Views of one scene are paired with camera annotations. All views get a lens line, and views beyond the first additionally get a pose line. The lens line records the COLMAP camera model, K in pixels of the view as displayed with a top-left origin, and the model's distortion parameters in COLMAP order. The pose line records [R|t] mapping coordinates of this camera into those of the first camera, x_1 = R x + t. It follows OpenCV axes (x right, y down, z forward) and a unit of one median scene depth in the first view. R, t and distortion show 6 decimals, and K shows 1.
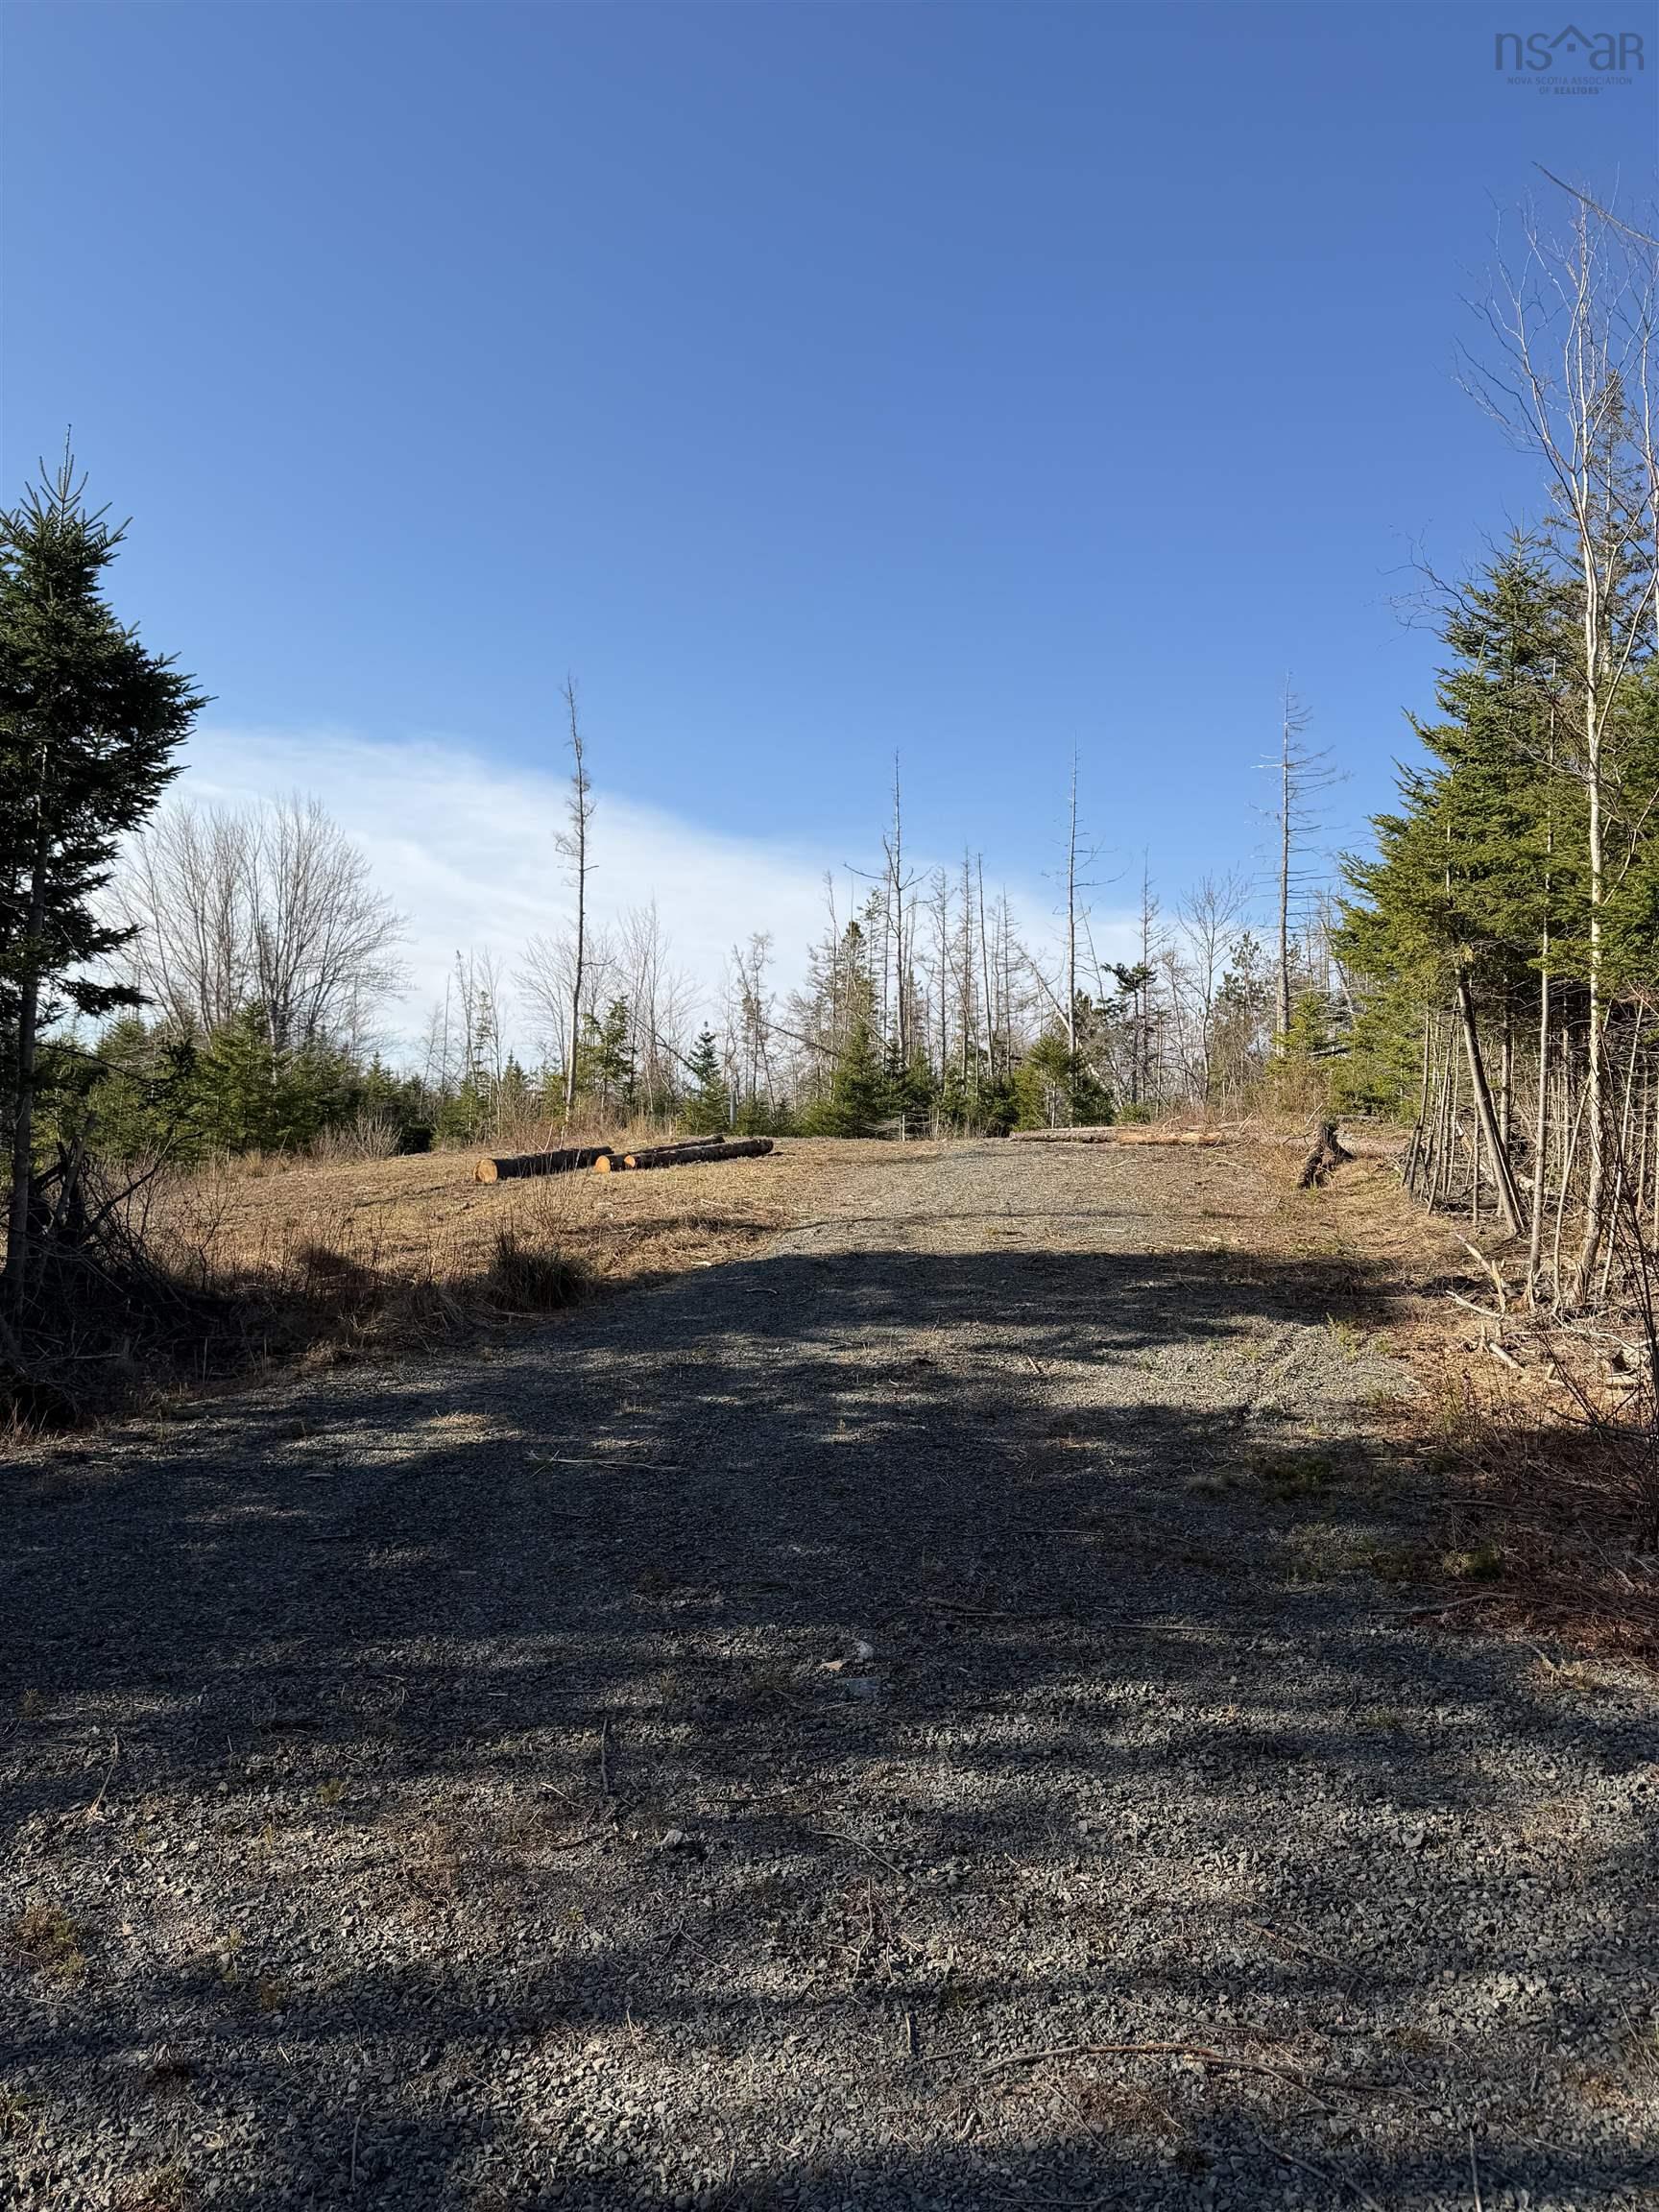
lens RADIAL K [[1670.5, 0, 830.1], [0, 1670.5, 1104.5], [0, 0, 1]] dist [0.039998, -0.002234]
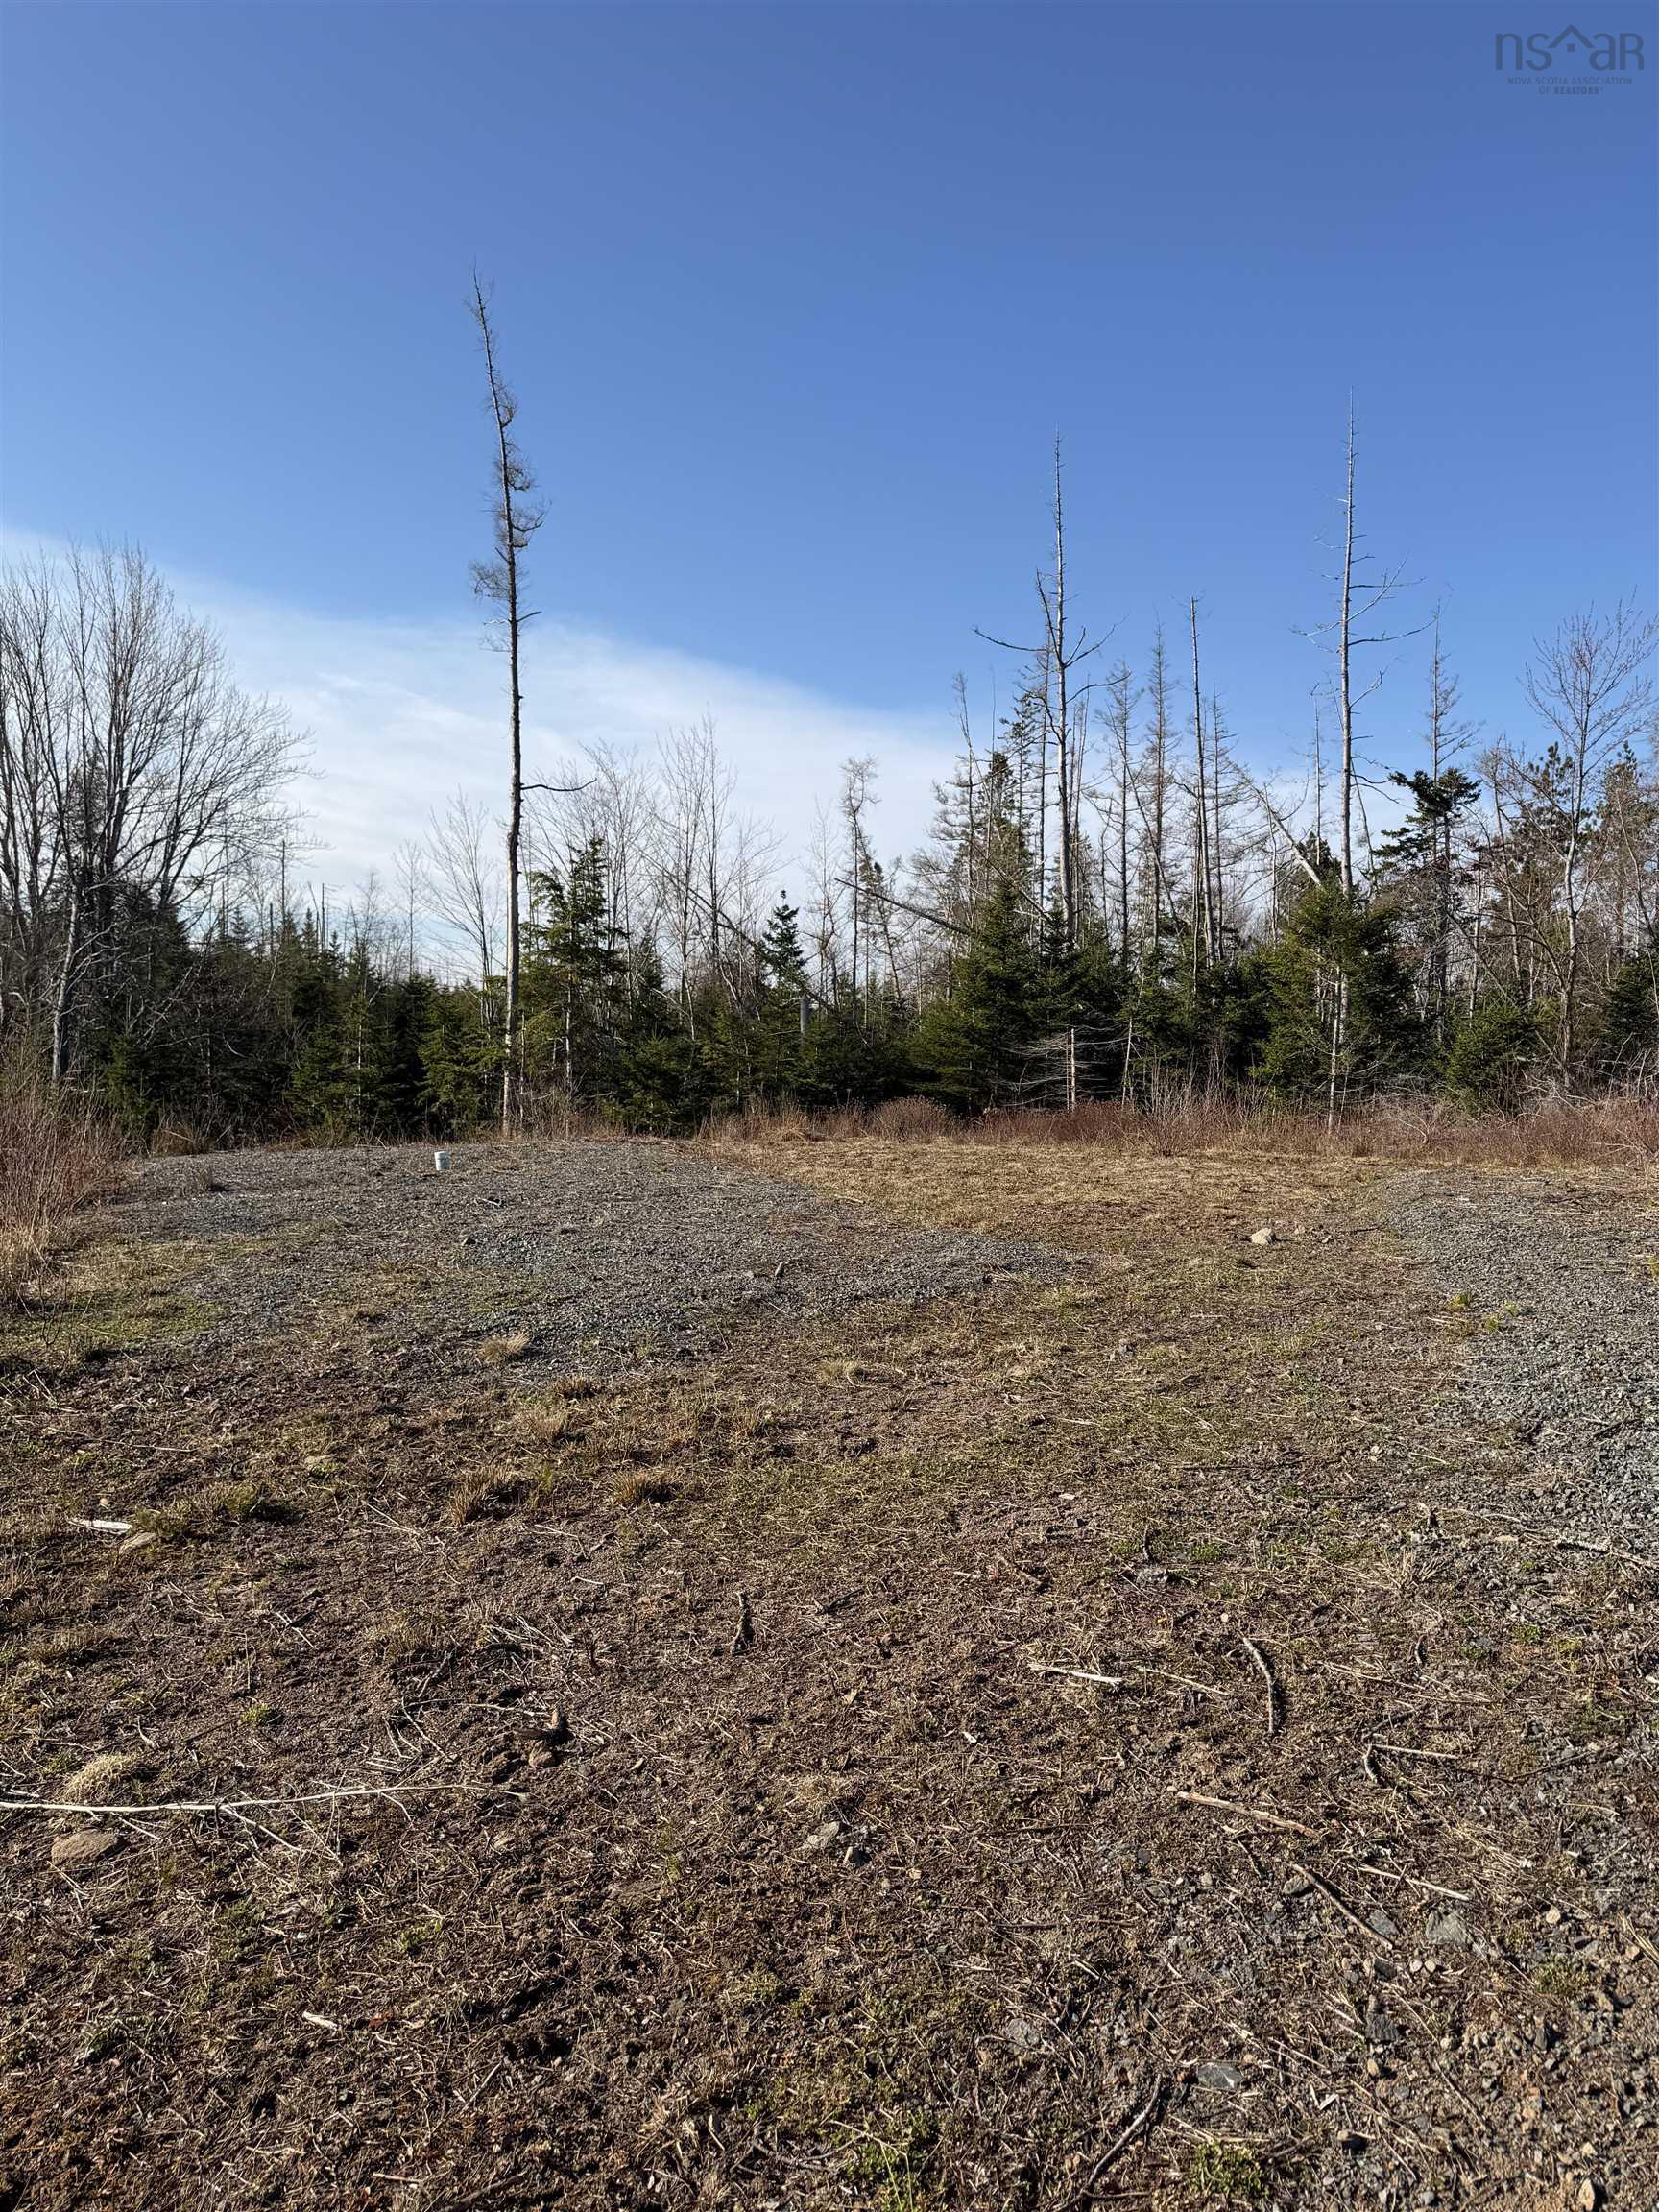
lens RADIAL K [[1670.5, 0, 823.9], [0, 1670.5, 1152.8], [0, 0, 1]] dist [0.039998, -0.002234]
pose [[0.994906, -0.014109, -0.099816, 0.010843], [0.023759, 0.995082, 0.096159, -0.007314], [0.097968, -0.098040, 0.990349, 0.300111]]
